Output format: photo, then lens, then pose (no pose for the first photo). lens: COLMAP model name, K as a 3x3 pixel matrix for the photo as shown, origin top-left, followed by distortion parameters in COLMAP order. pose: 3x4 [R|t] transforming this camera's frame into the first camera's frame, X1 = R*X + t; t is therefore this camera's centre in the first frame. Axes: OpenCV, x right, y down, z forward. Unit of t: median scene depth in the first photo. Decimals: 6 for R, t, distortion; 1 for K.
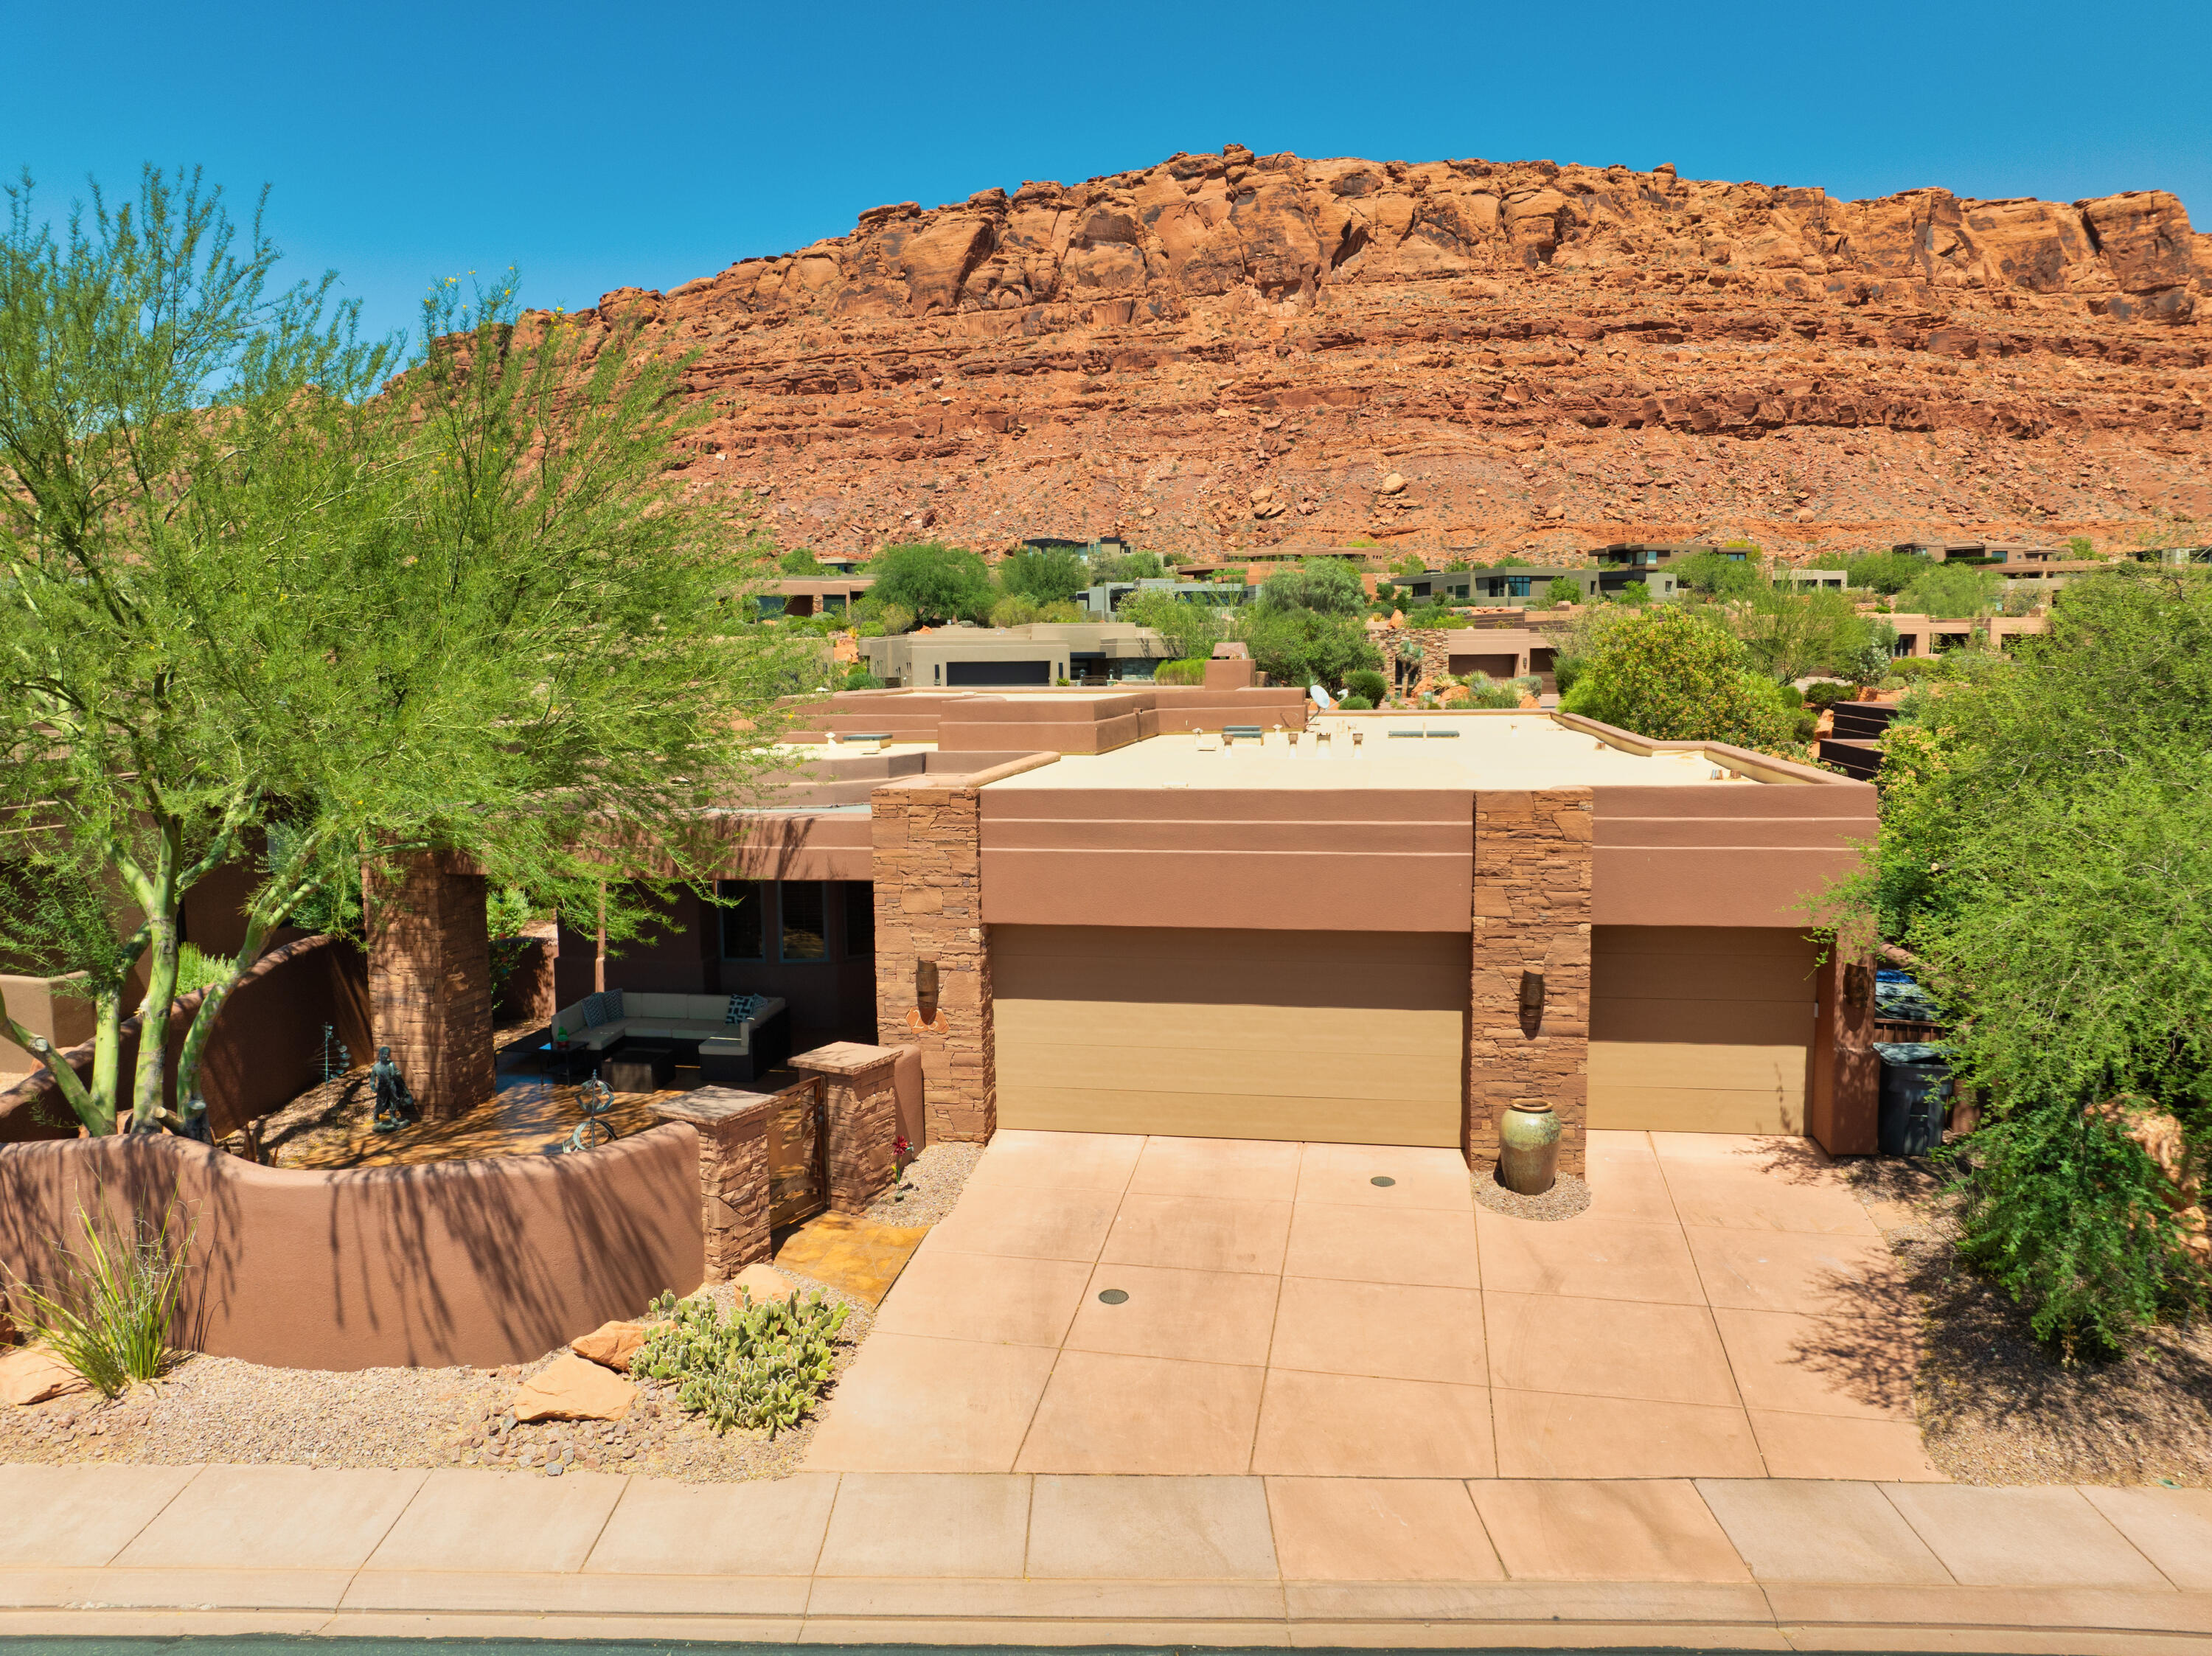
lens RADIAL K [[1573.8, 0, 1102.2], [0, 1573.8, 817.5], [0, 0, 1]] dist [-0.063914, 0.039657]
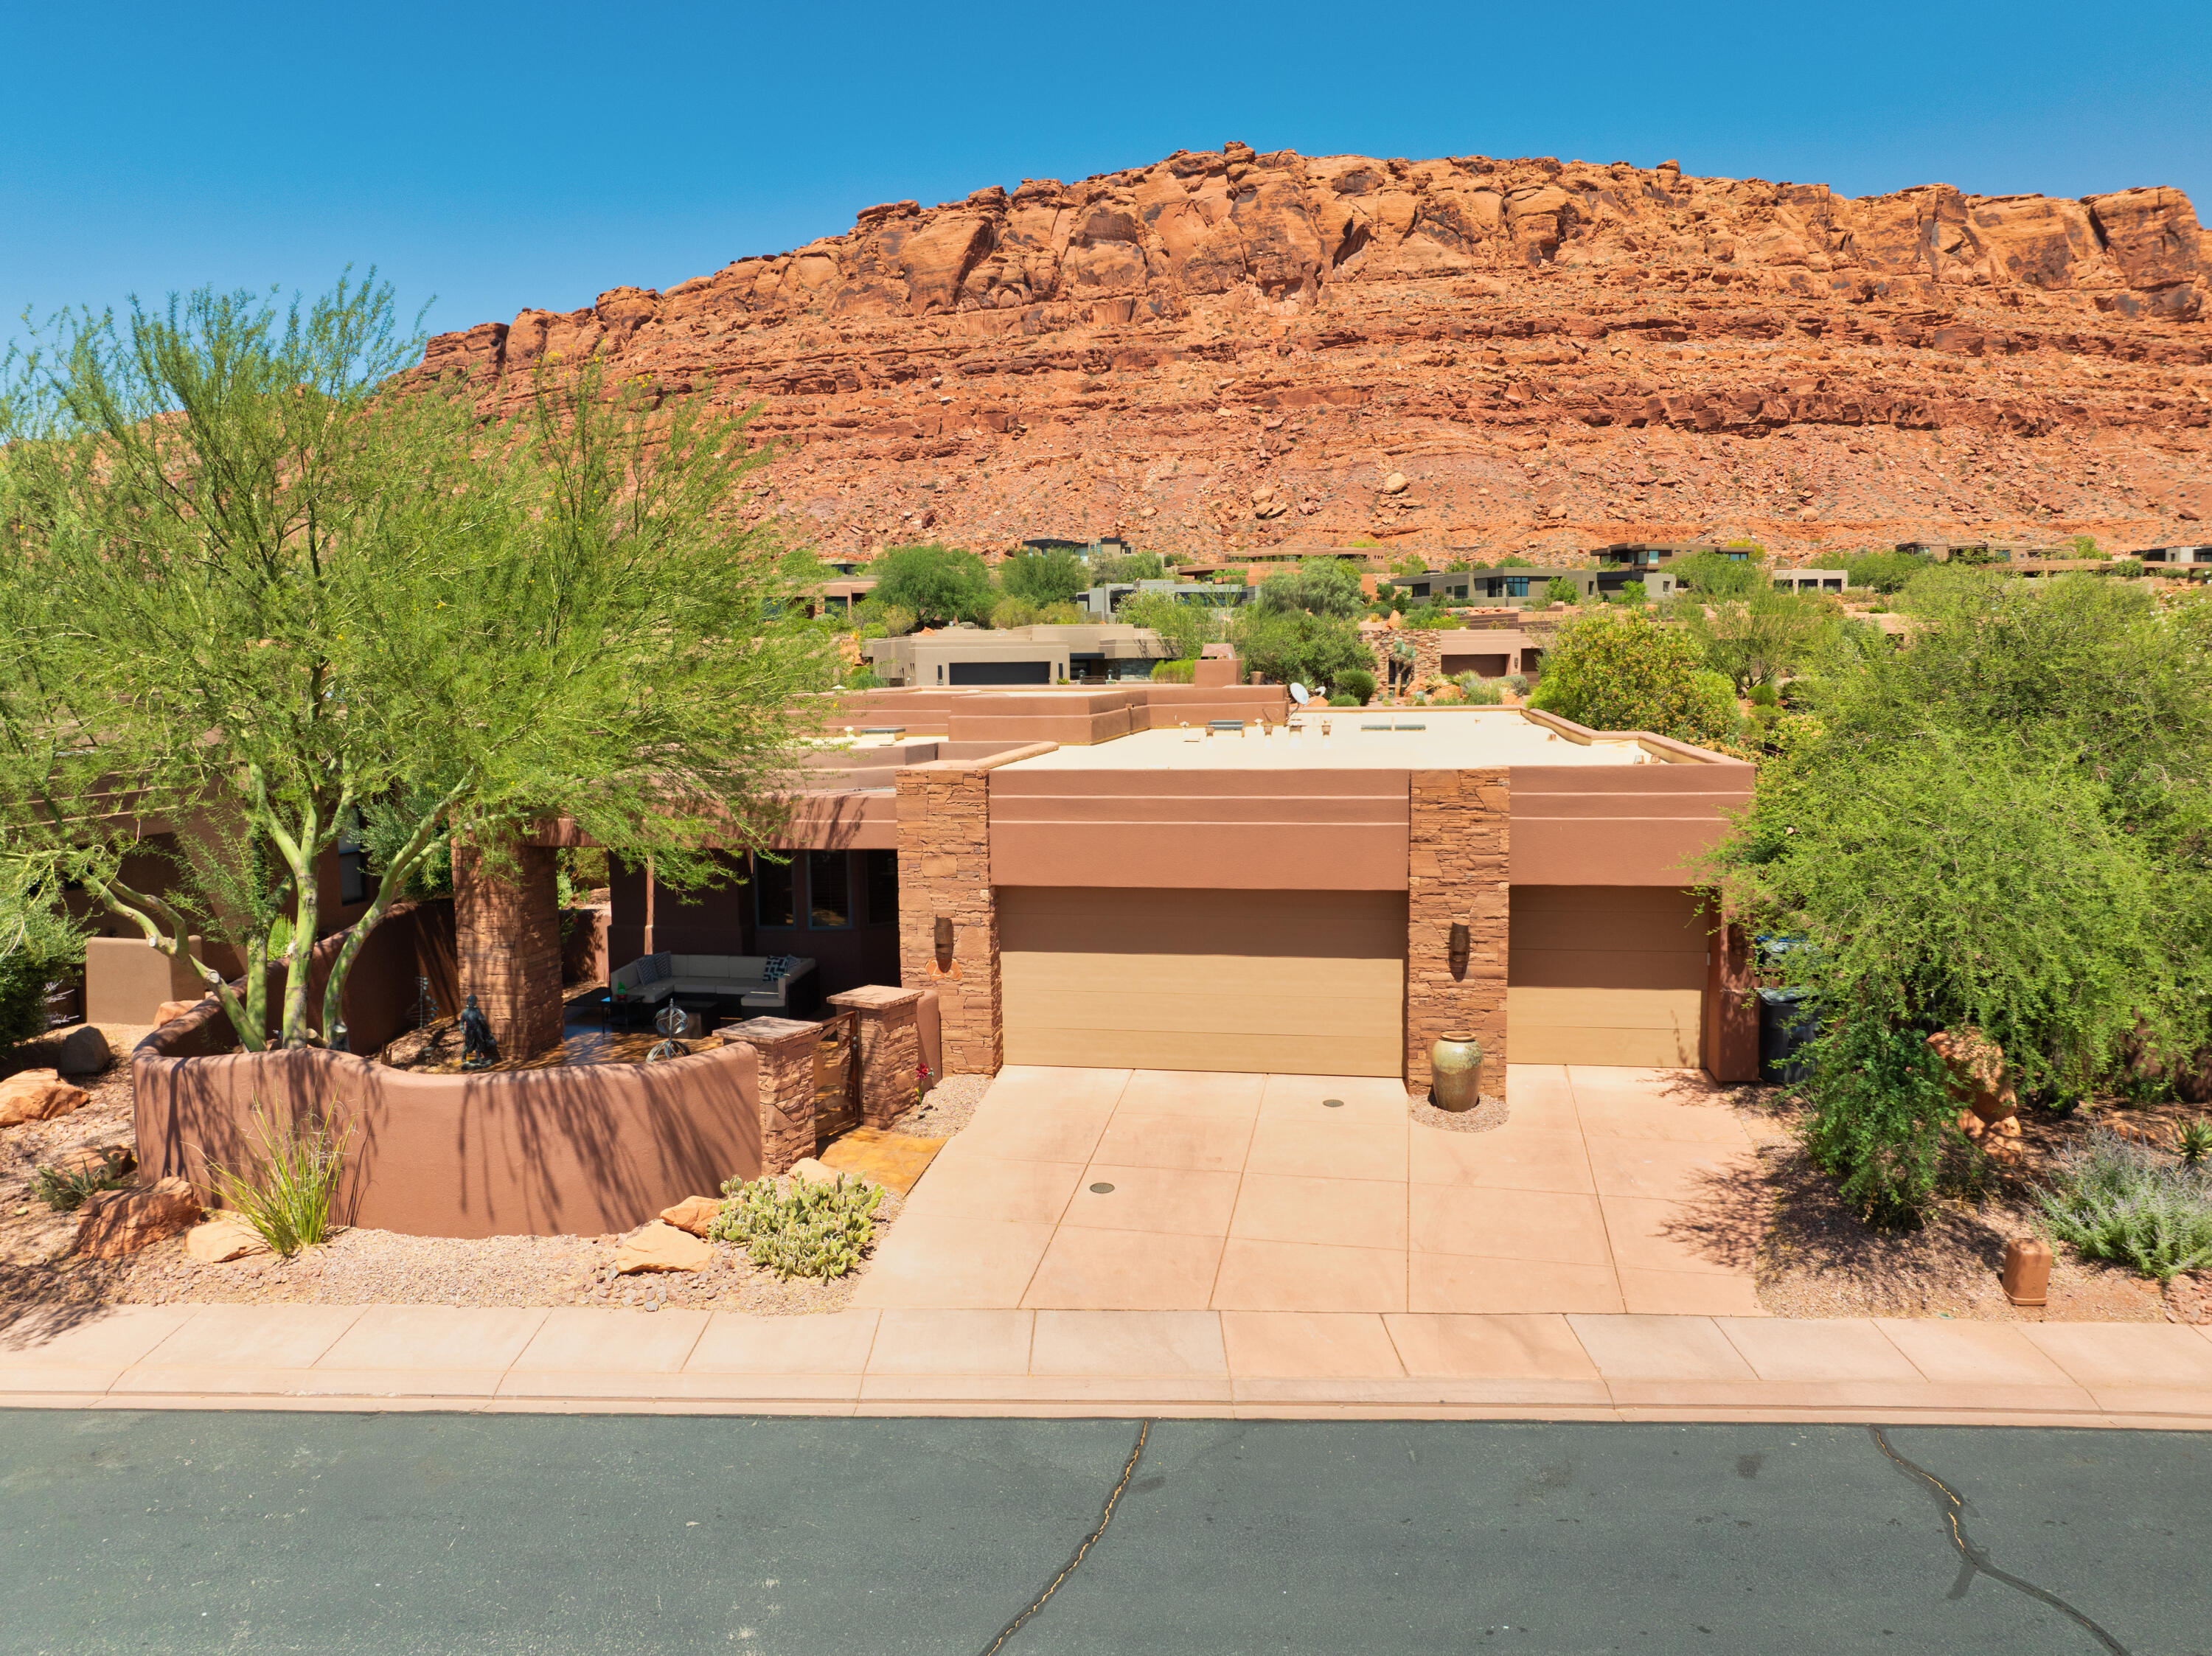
lens RADIAL K [[1573.8, 0, 1101.1], [0, 1573.8, 847.0], [0, 0, 1]] dist [-0.063914, 0.039657]
pose [[0.999998, -0.001569, -0.001375, 0.007503], [0.001594, 0.999839, 0.017898, 0.020010], [0.001346, -0.017900, 0.999839, -0.174976]]
